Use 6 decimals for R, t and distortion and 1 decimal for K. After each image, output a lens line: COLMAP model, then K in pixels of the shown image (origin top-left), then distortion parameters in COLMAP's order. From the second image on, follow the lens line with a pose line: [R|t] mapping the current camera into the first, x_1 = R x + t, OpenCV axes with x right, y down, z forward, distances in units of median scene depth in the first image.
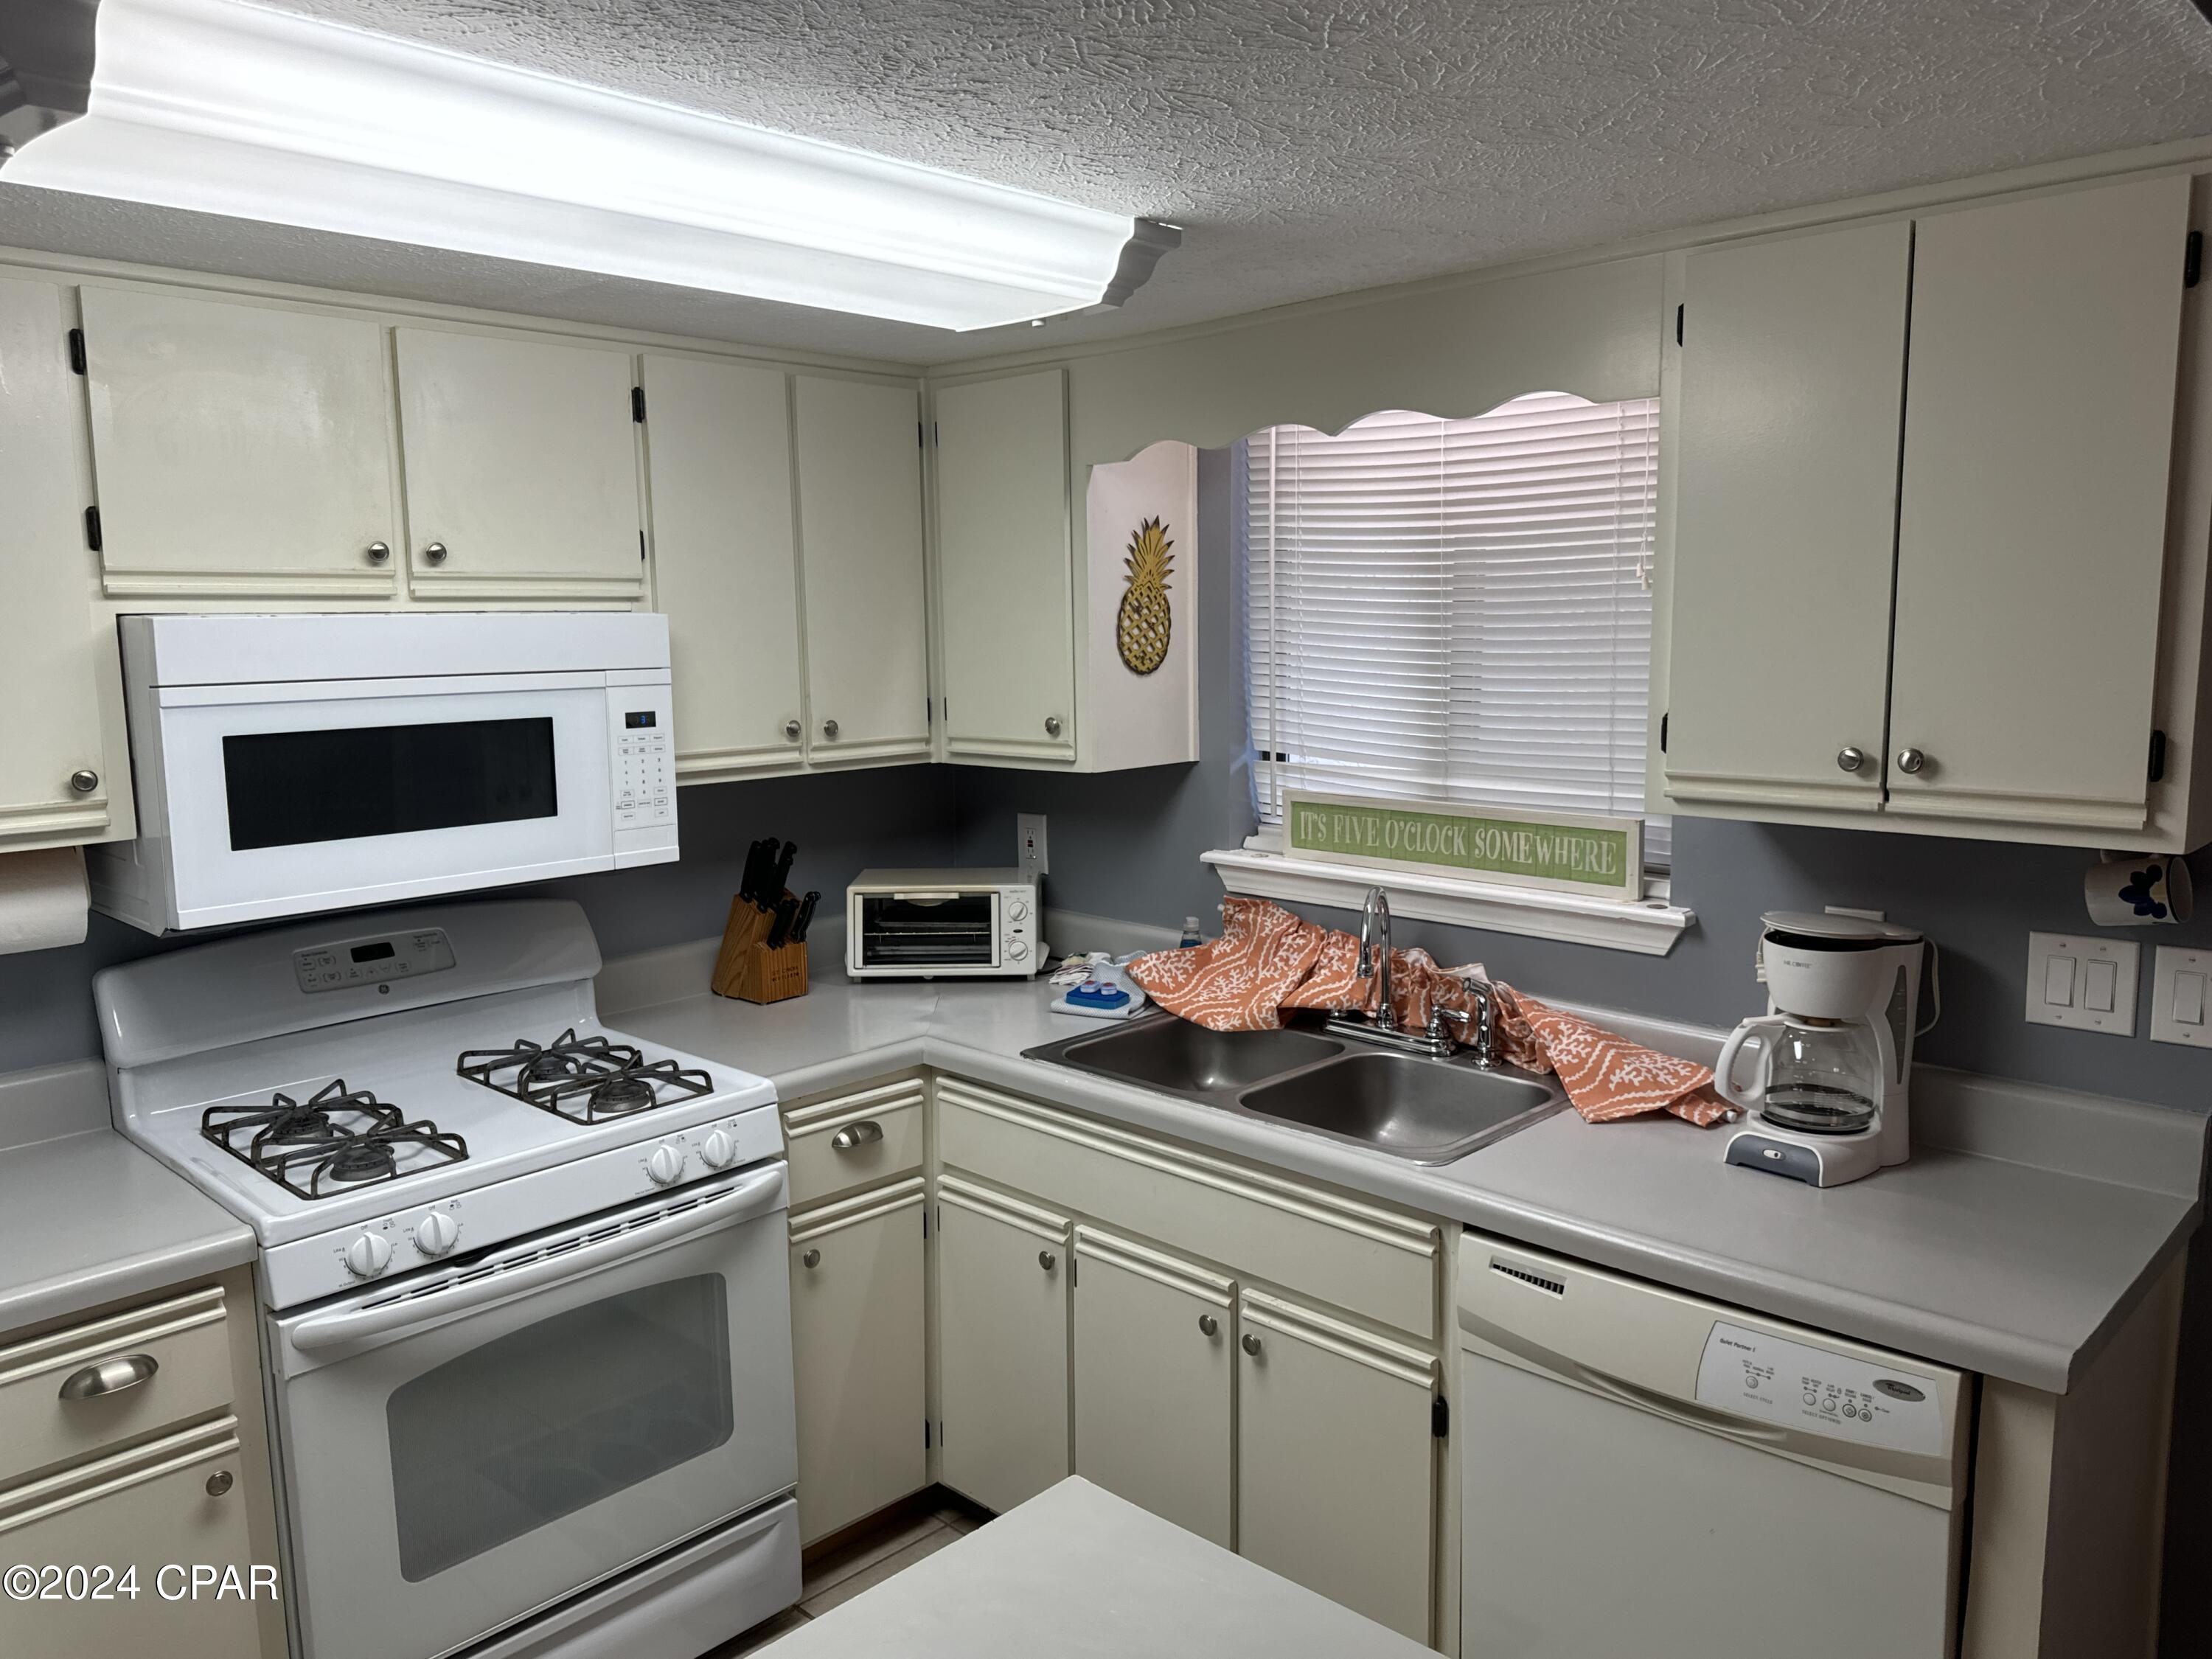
lens RADIAL K [[1608.0, 0, 1100.8], [0, 1608.0, 831.0], [0, 0, 1]] dist [0.006345, -0.004605]
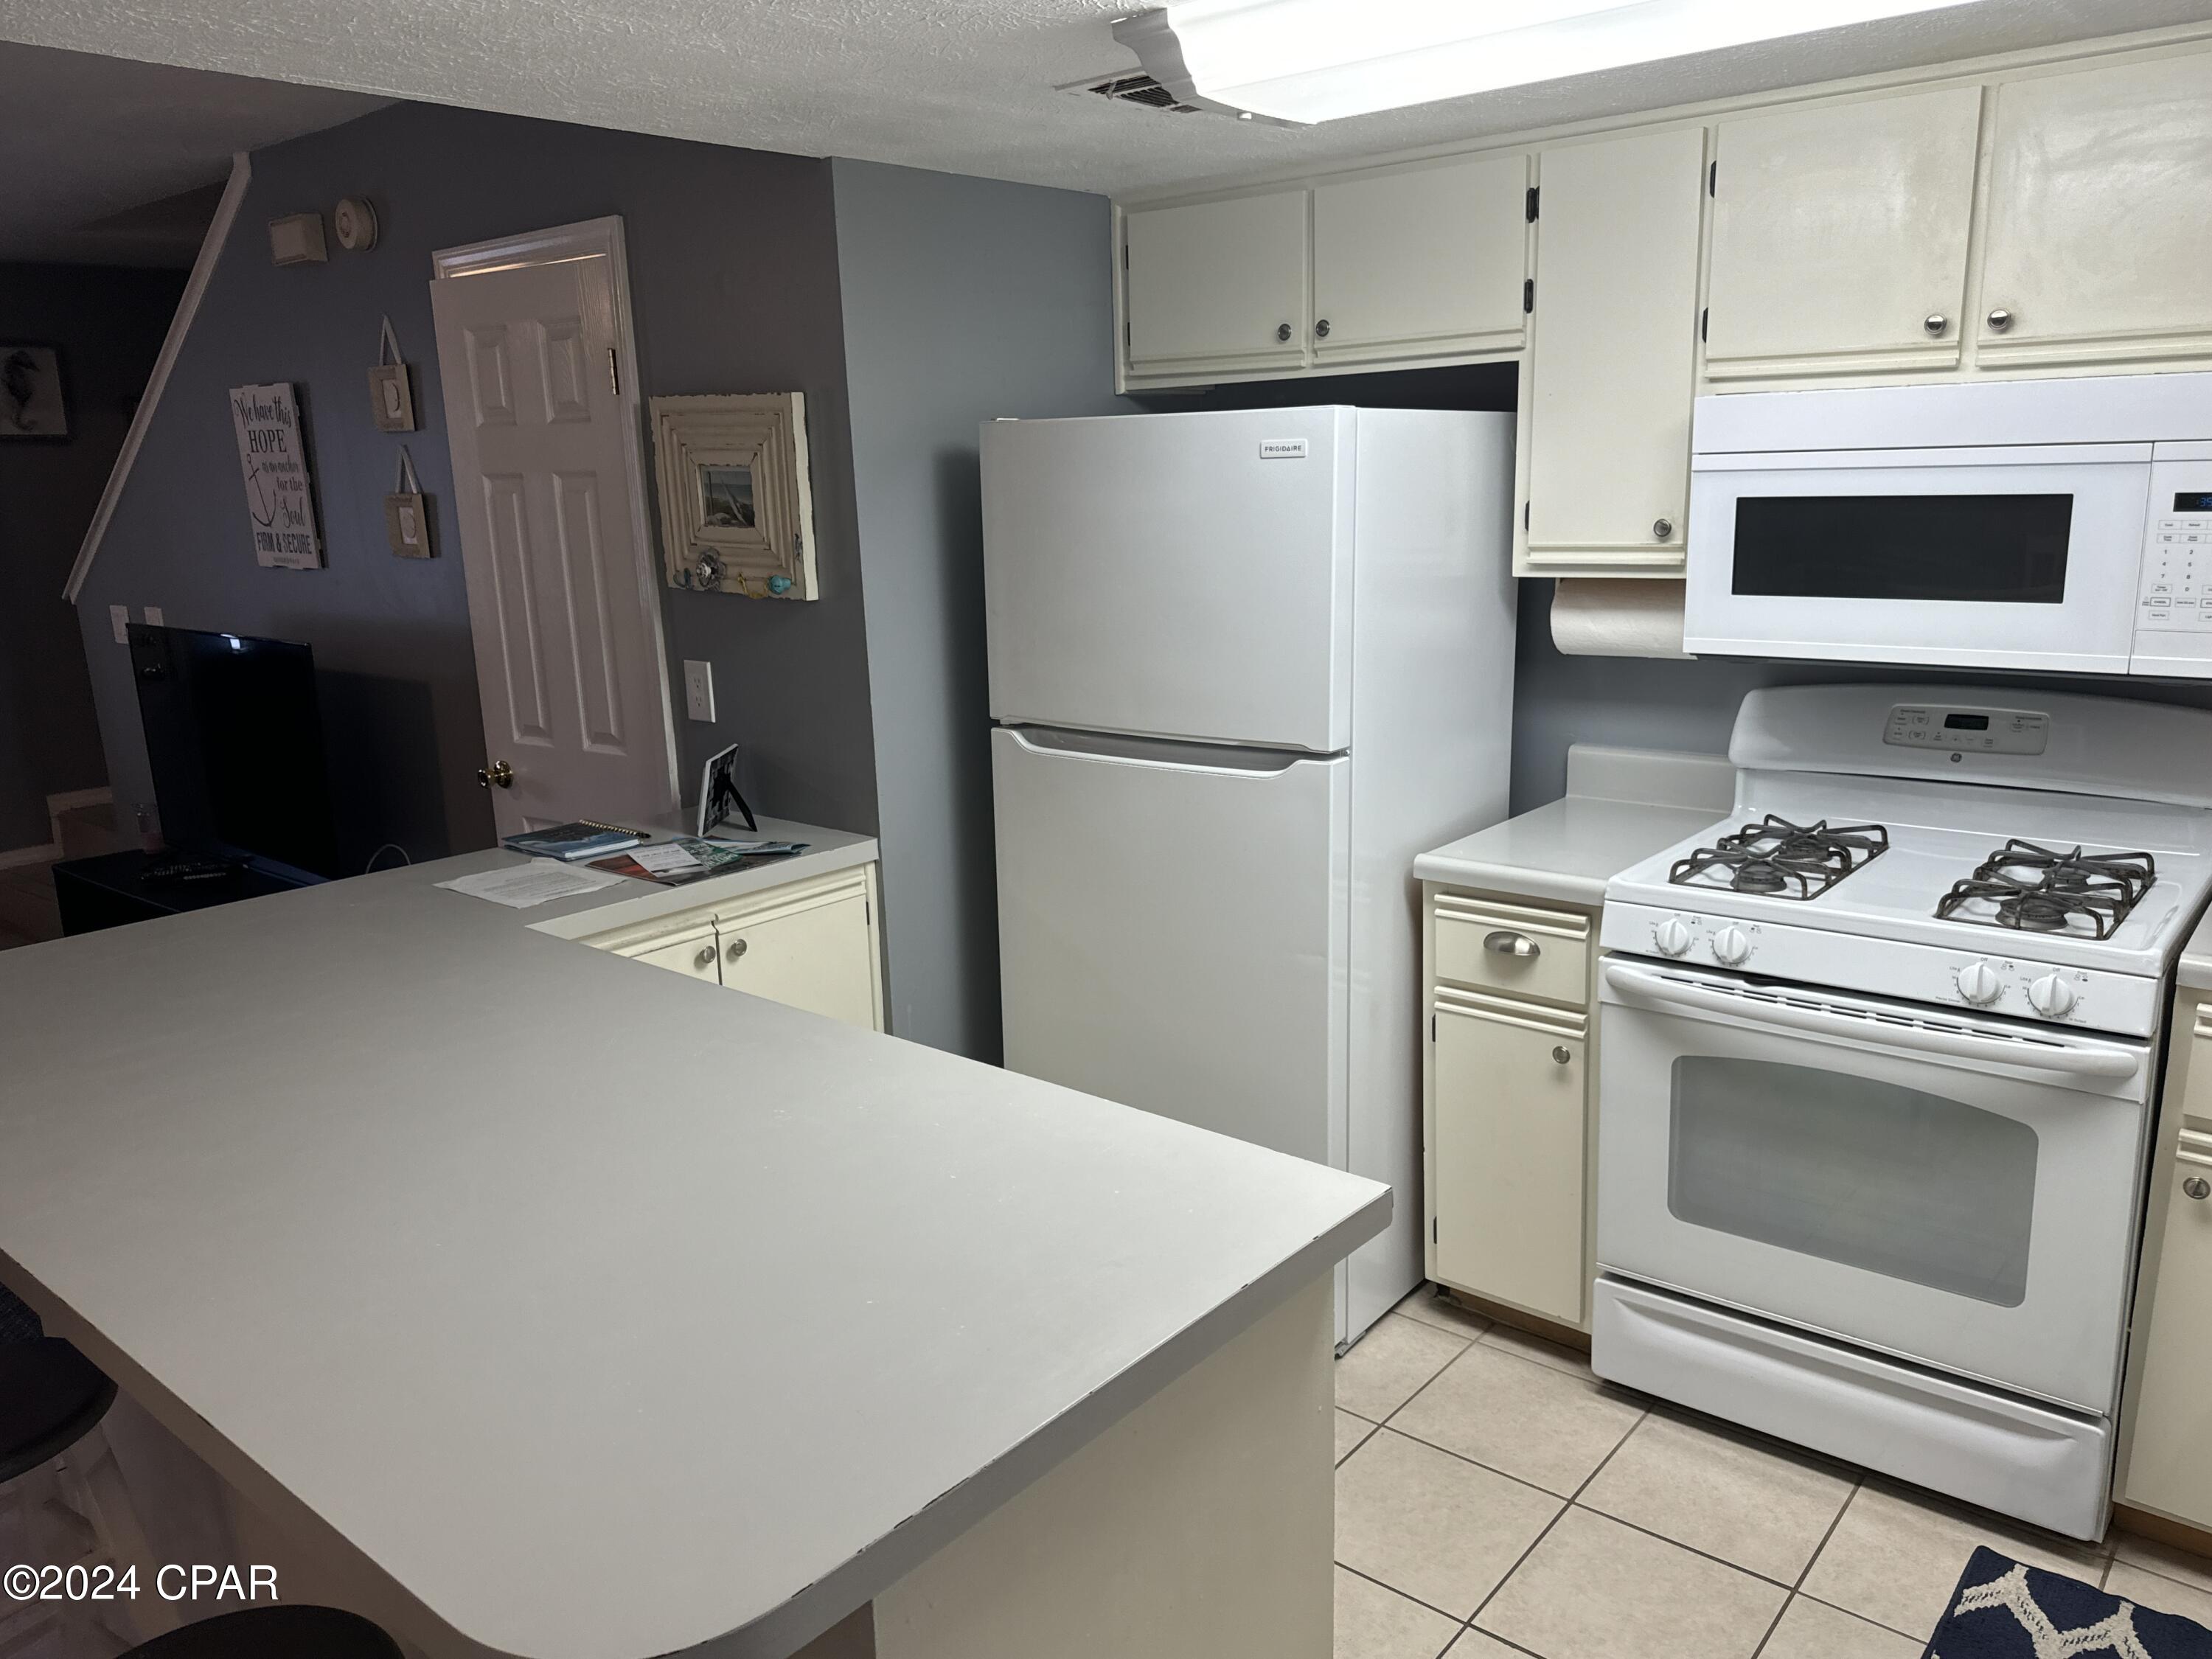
lens RADIAL K [[1608.0, 0, 1101.1], [0, 1608.0, 832.8], [0, 0, 1]] dist [0.006345, -0.004605]
pose [[0.068724, 0.237618, -0.968924, 0.590380], [-0.101503, 0.967846, 0.230154, -0.041427], [0.992459, 0.082531, 0.090633, 0.406600]]
